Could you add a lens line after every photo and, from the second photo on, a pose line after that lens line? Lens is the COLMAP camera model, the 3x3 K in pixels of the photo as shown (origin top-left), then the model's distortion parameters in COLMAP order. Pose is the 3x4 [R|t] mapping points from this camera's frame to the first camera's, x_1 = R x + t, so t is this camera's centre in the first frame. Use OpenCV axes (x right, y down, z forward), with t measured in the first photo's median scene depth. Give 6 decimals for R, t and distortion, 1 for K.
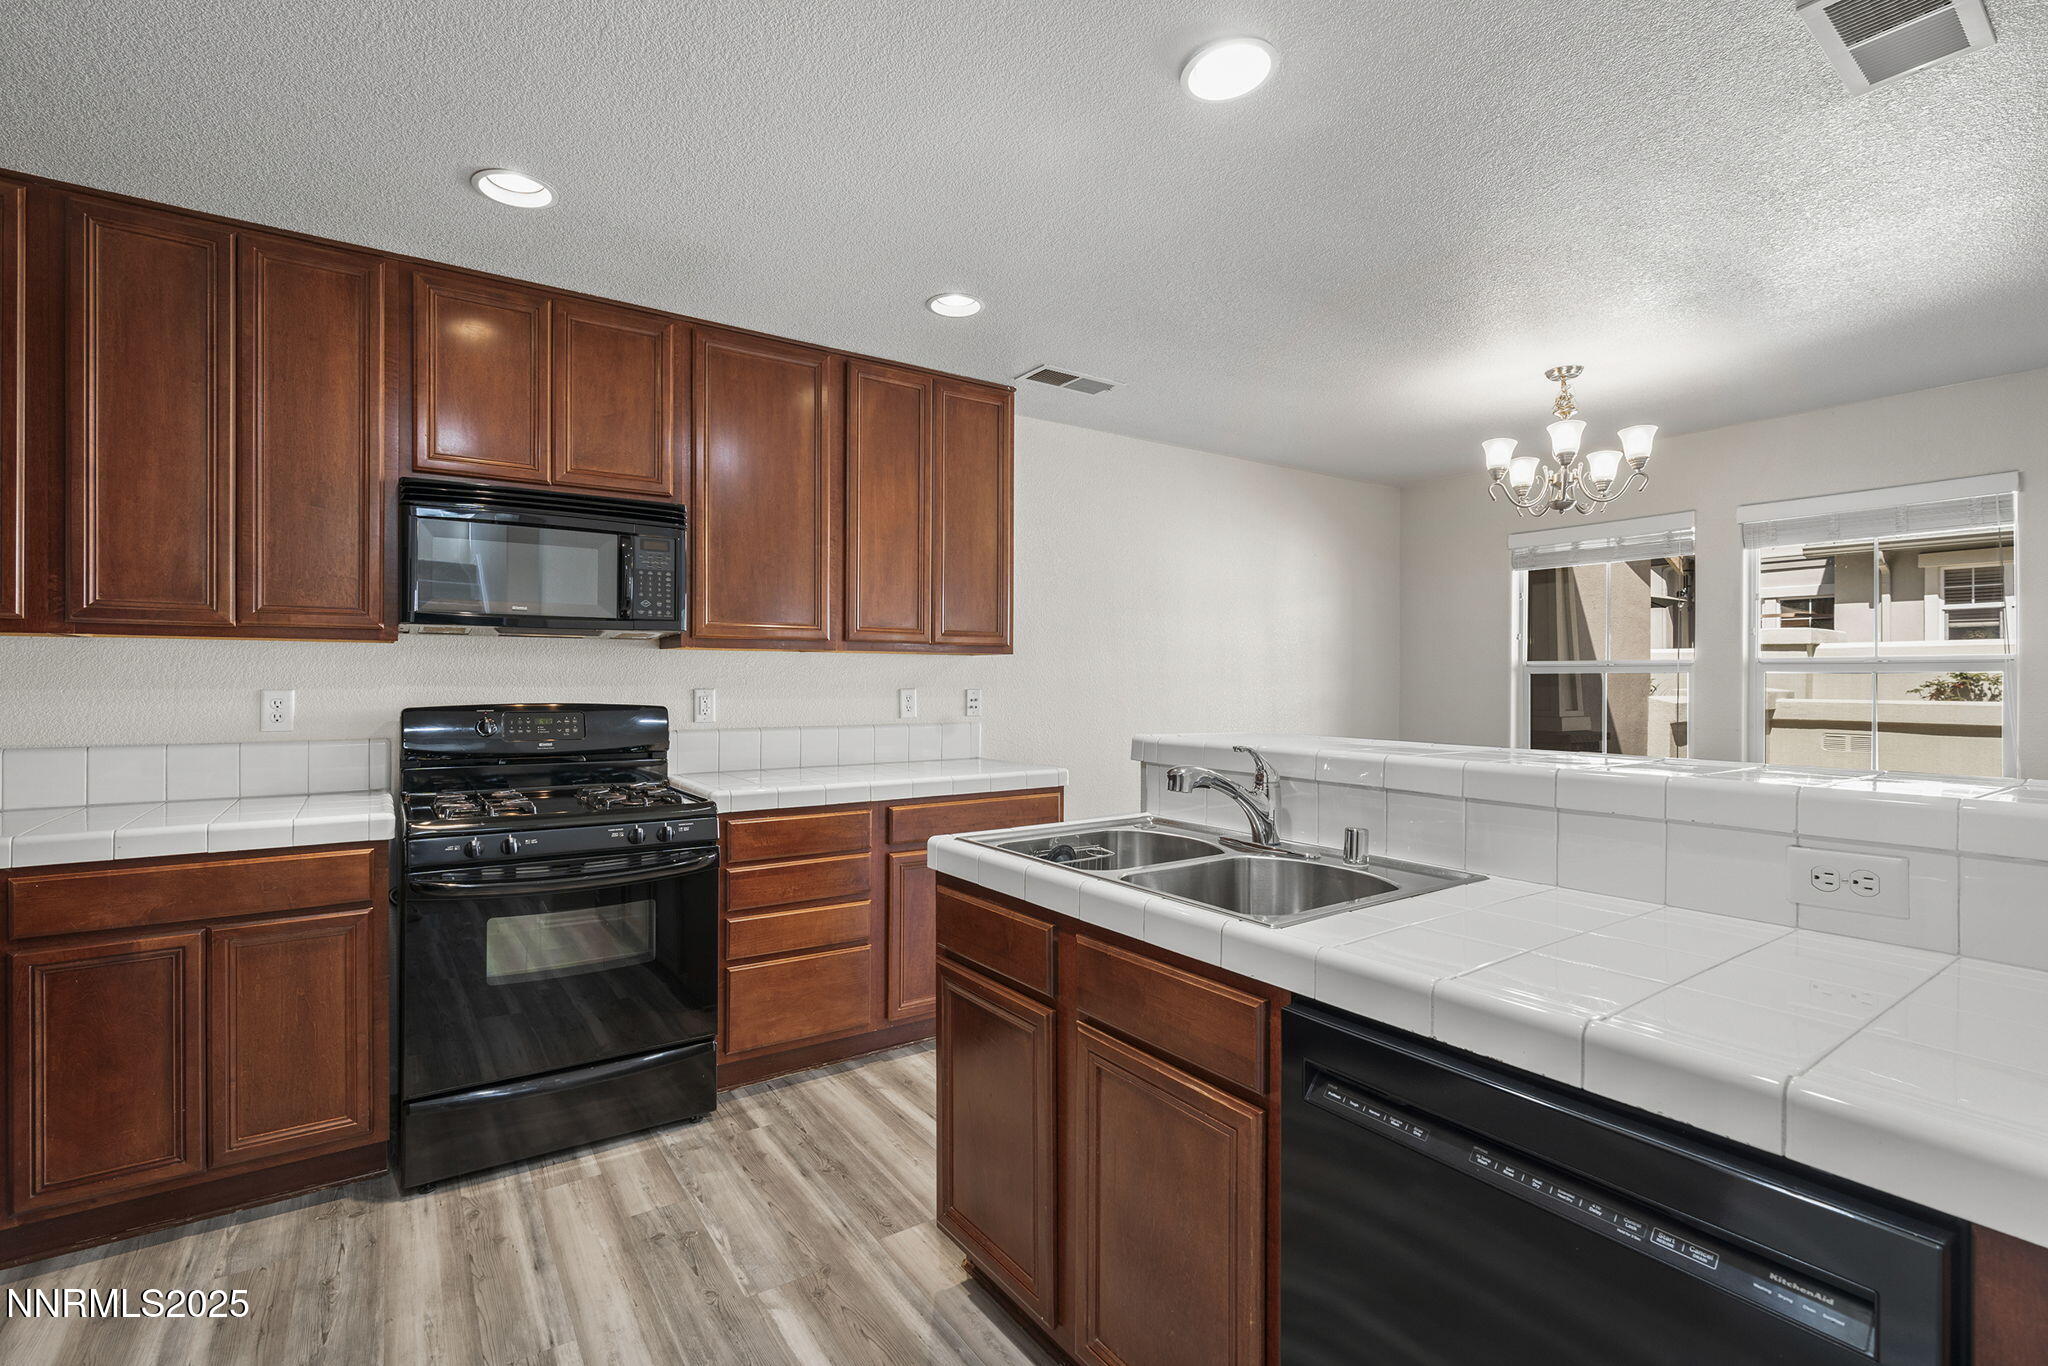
lens RADIAL K [[930.8, 0, 1011.5], [0, 930.8, 675.1], [0, 0, 1]] dist [-0.010933, 0.003134]
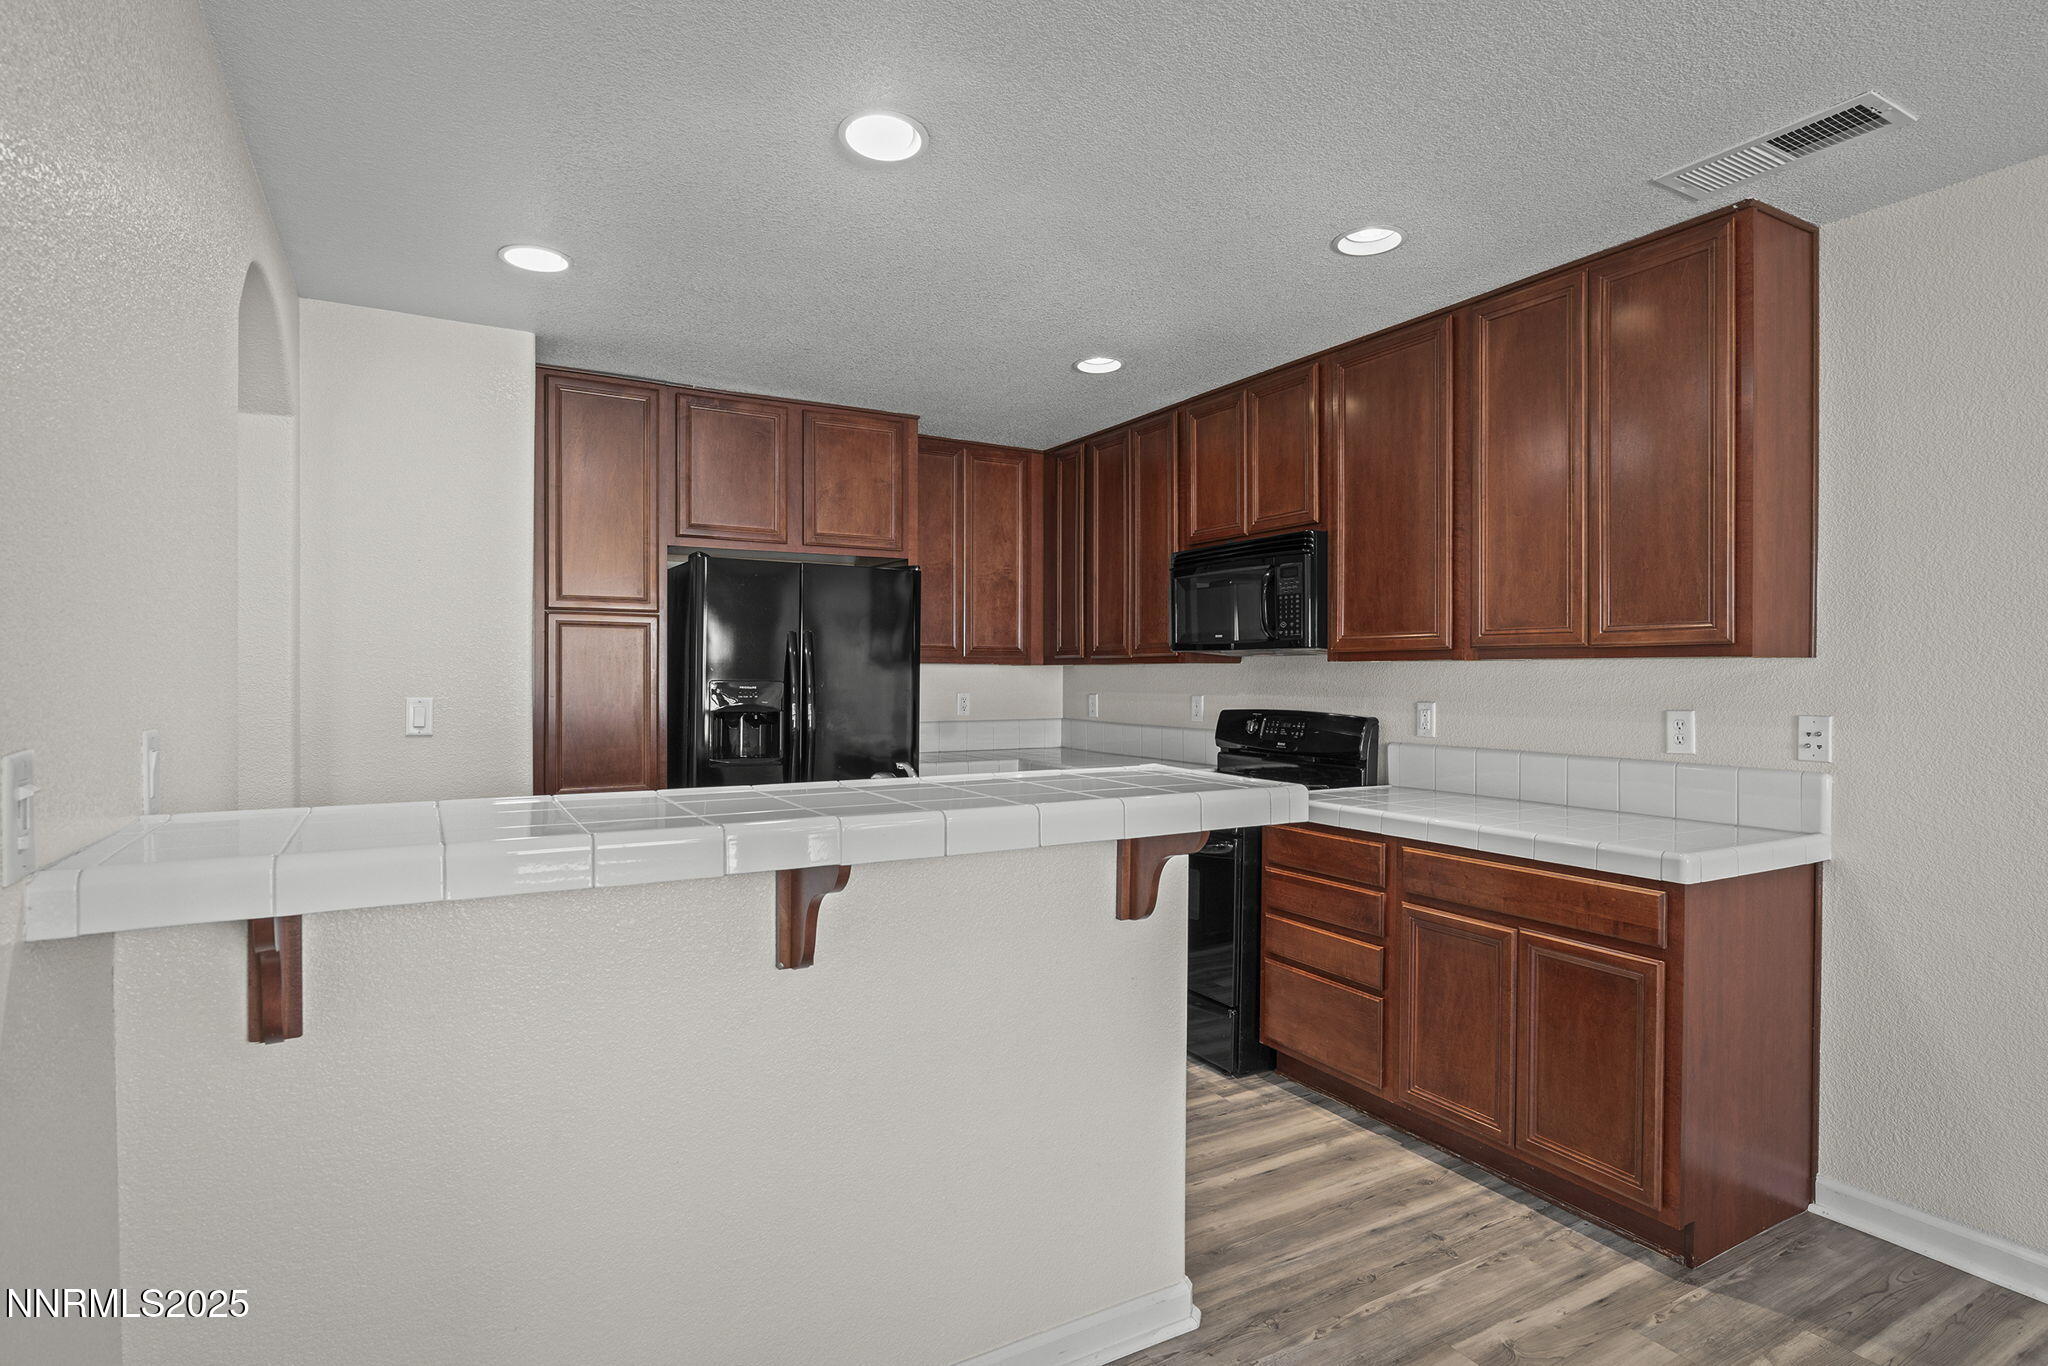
lens RADIAL K [[1016.7, 0, 1033.0], [0, 1016.7, 680.5], [0, 0, 1]] dist [0.003277, -0.000507]
pose [[-0.067445, 0.001532, -0.997722, 0.728947], [0.002635, 0.999996, 0.001357, -0.009840], [0.997720, -0.002537, -0.067448, 0.652500]]
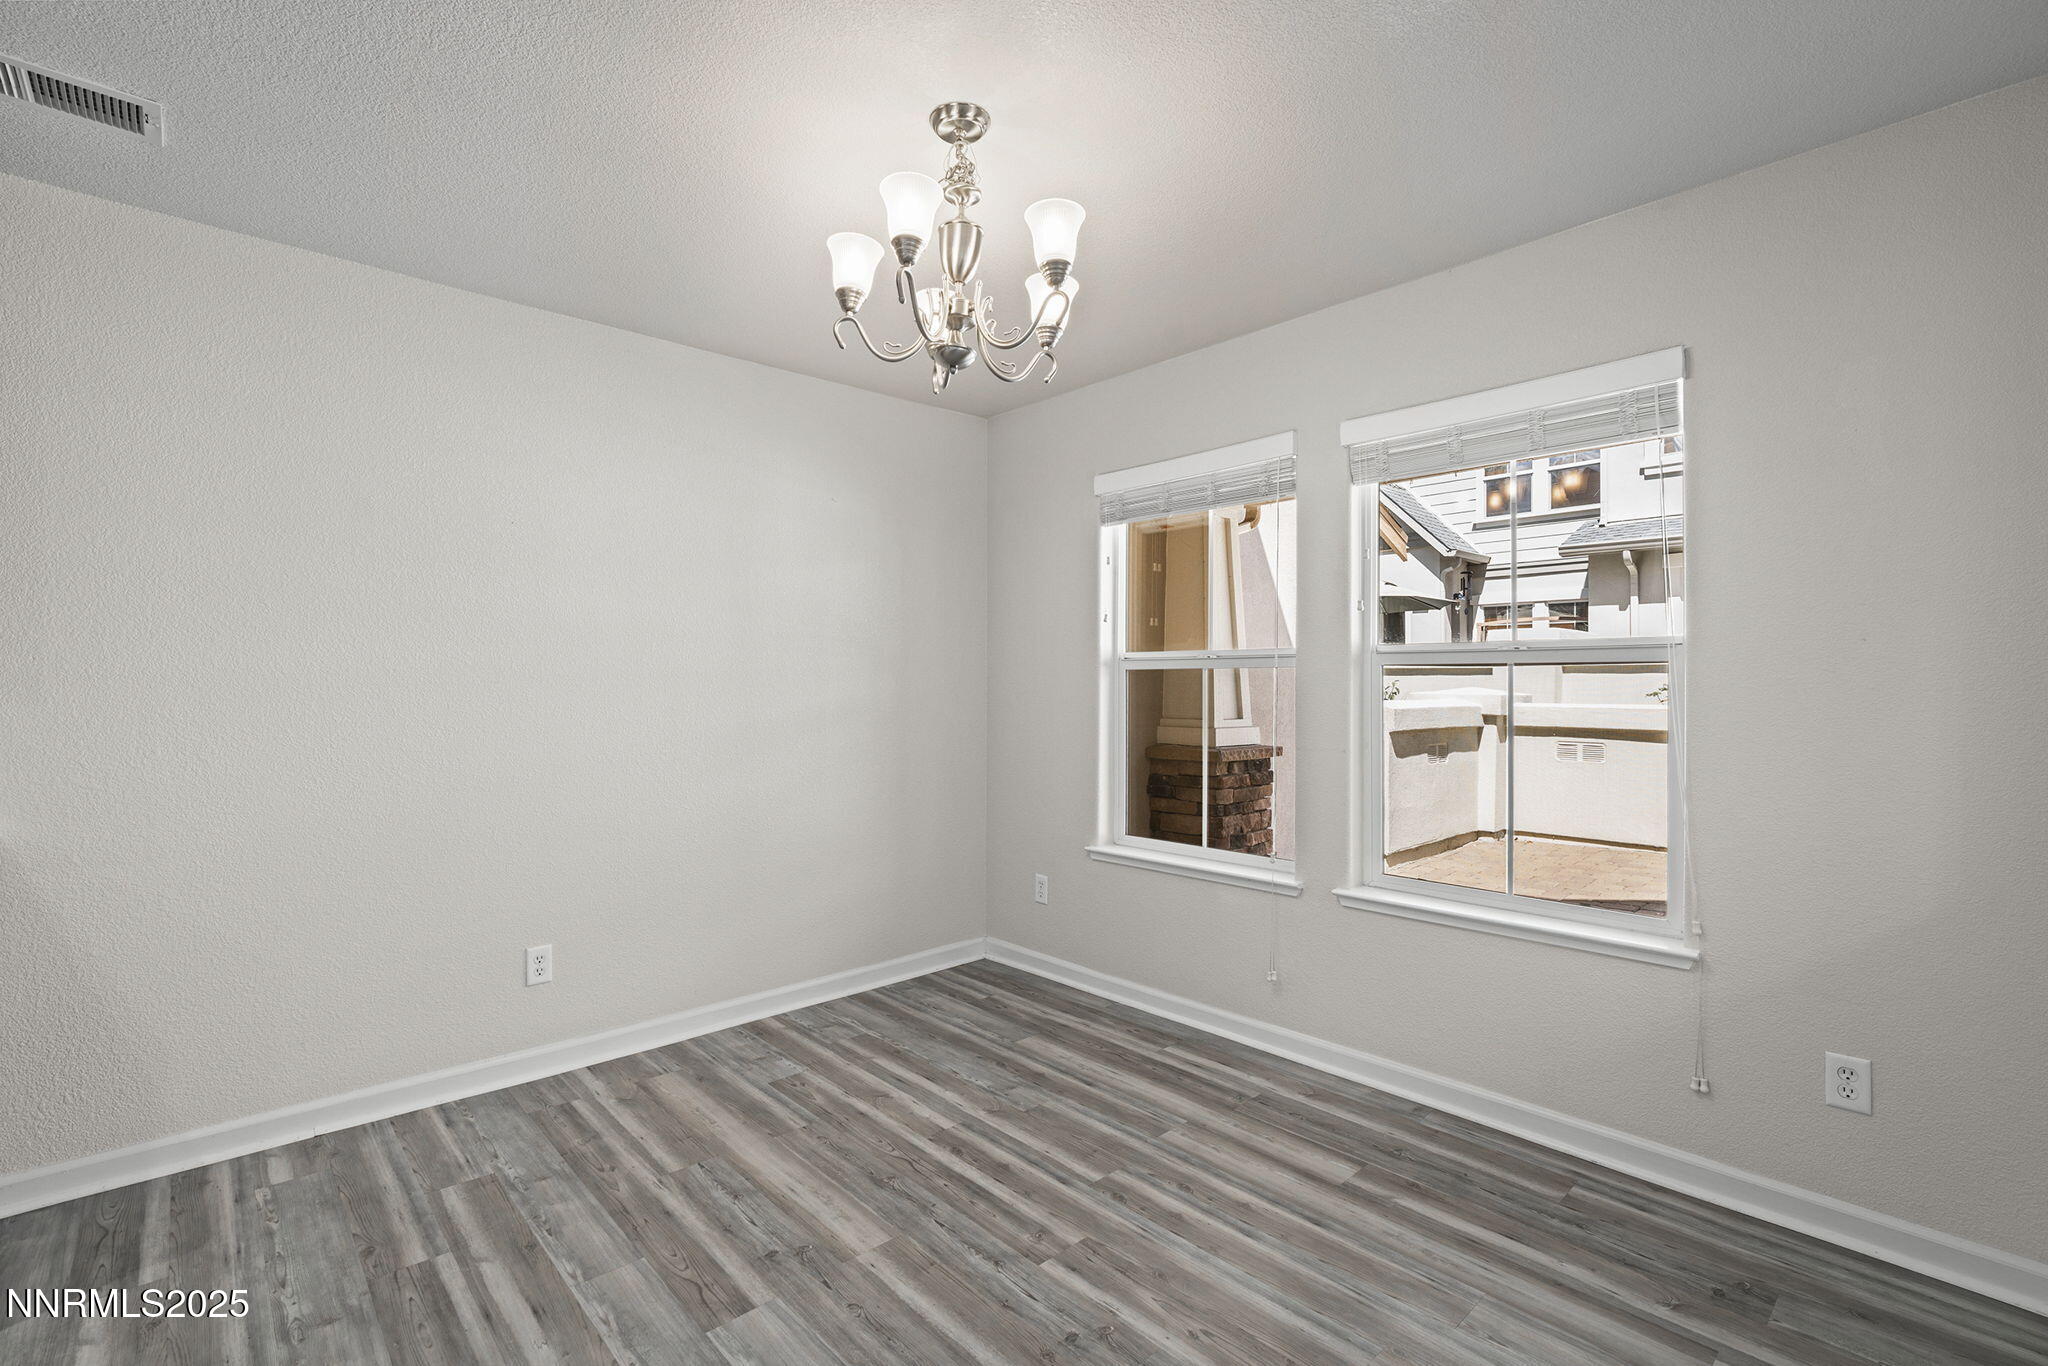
lens RADIAL K [[930.8, 0, 1020.6], [0, 930.8, 682.6], [0, 0, 1]] dist [-0.010933, 0.003134]
pose [[0.988732, 0.002463, 0.149679, 0.550676], [-0.003086, 0.999988, 0.003929, 0.008998], [-0.149667, -0.004347, 0.988727, 0.442085]]
